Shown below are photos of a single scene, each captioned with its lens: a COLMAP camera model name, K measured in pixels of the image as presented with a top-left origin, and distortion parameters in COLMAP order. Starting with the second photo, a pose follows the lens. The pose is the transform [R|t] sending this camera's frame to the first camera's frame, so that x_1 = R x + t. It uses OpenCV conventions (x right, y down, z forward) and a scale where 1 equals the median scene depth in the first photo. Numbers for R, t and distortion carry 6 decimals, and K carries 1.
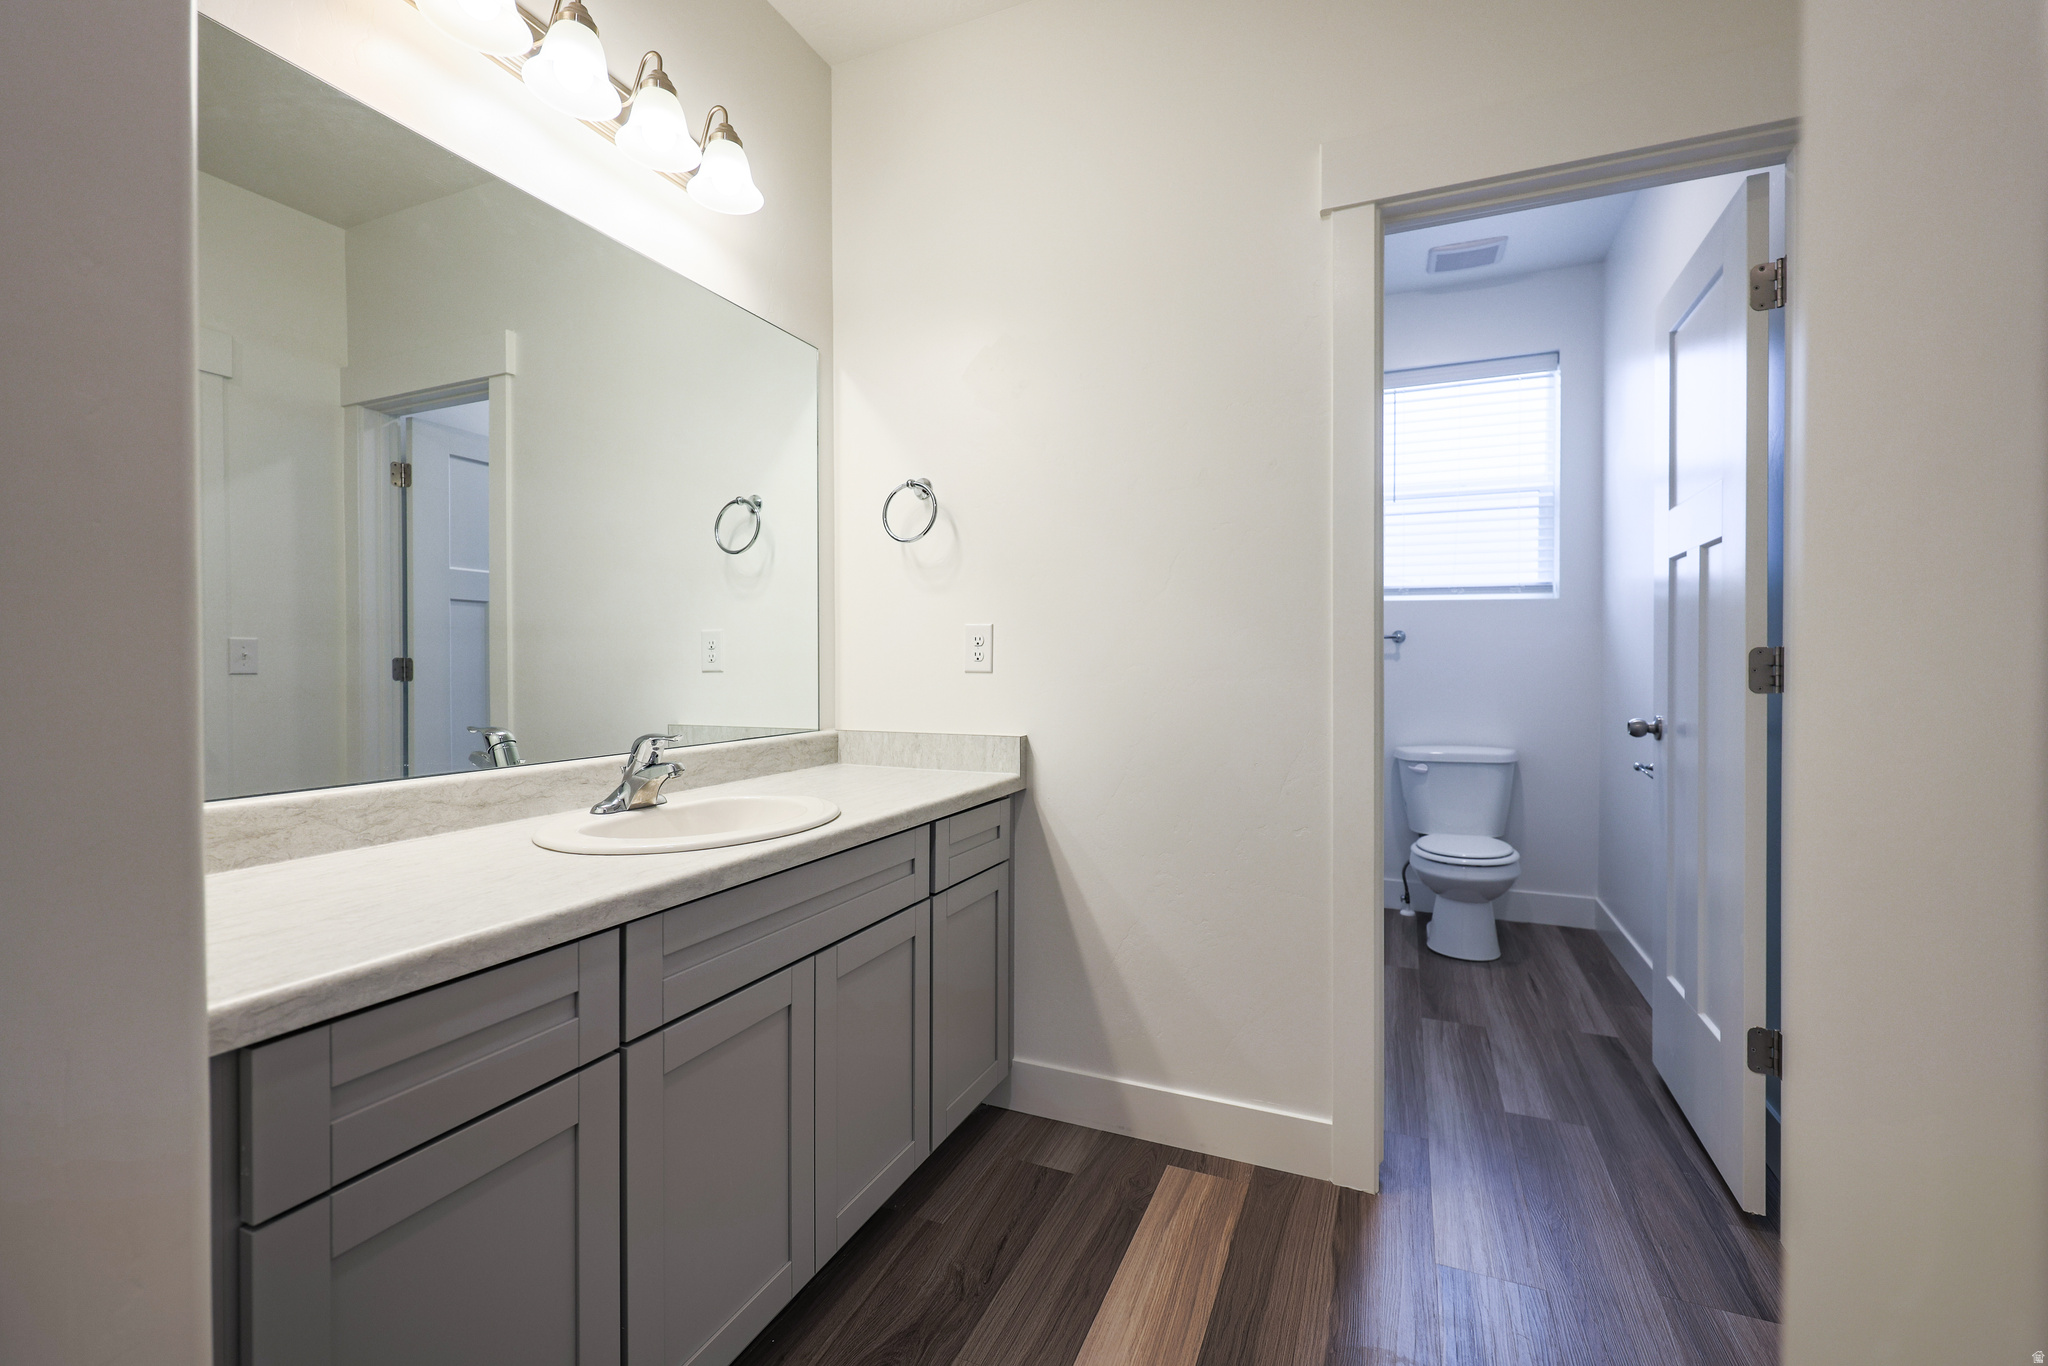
lens RADIAL K [[874.0, 0, 1022.2], [0, 874.0, 677.2], [0, 0, 1]] dist [0.000480, -0.000103]
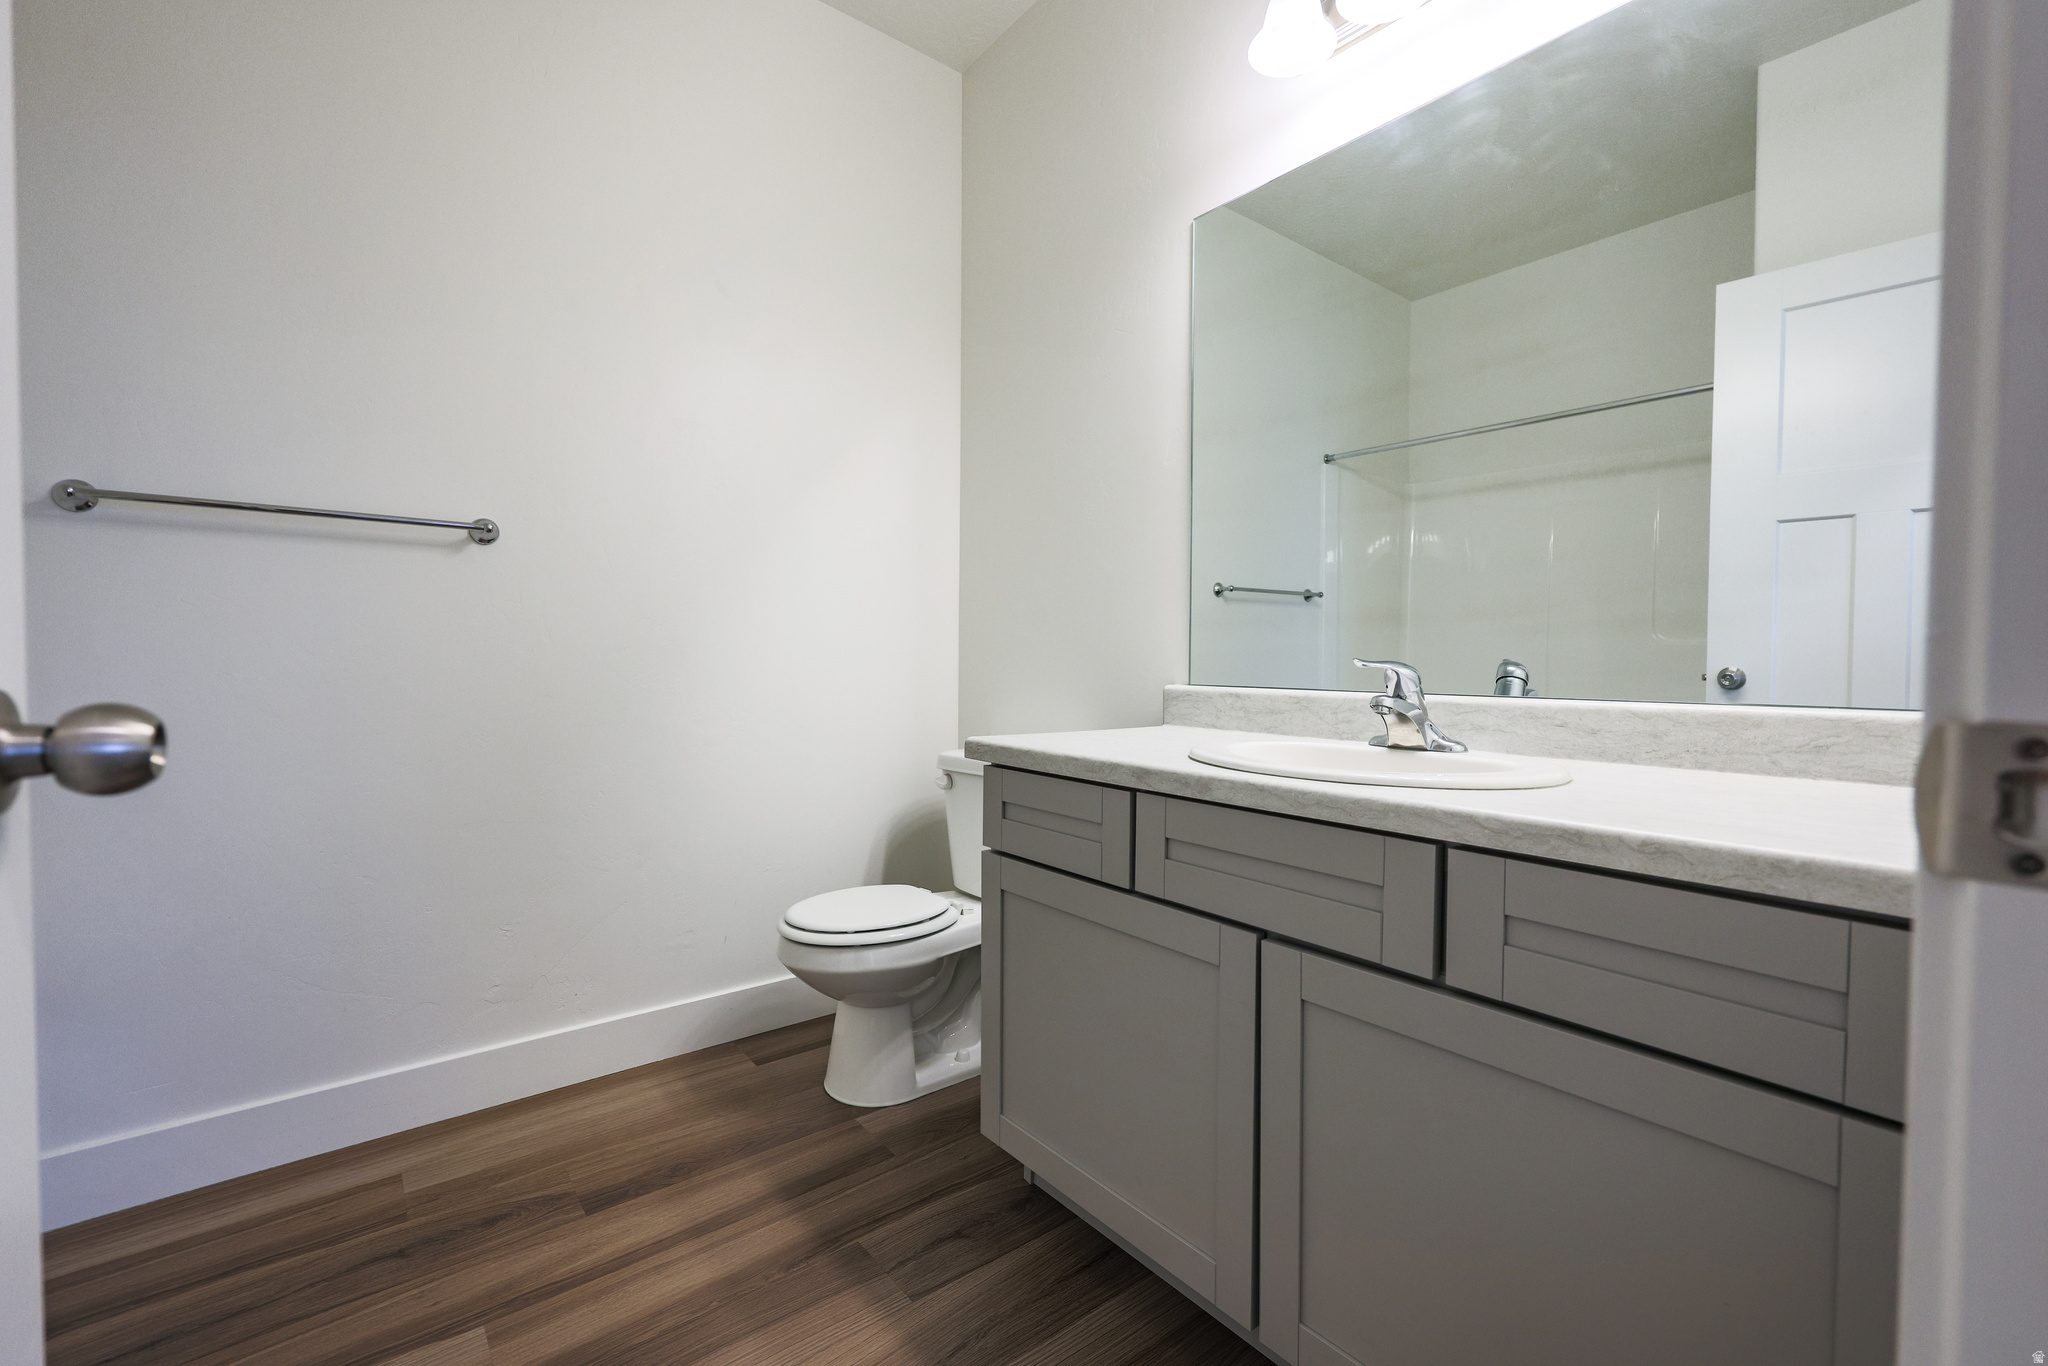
lens RADIAL K [[861.3, 0, 1036.9], [0, 861.3, 679.3], [0, 0, 1]] dist [0.000221, 0.000003]
pose [[-0.456360, 0.018640, -0.889600, 0.545644], [-0.019210, 0.999341, 0.030794, 0.078741], [0.889588, 0.031143, -0.455701, 1.173507]]
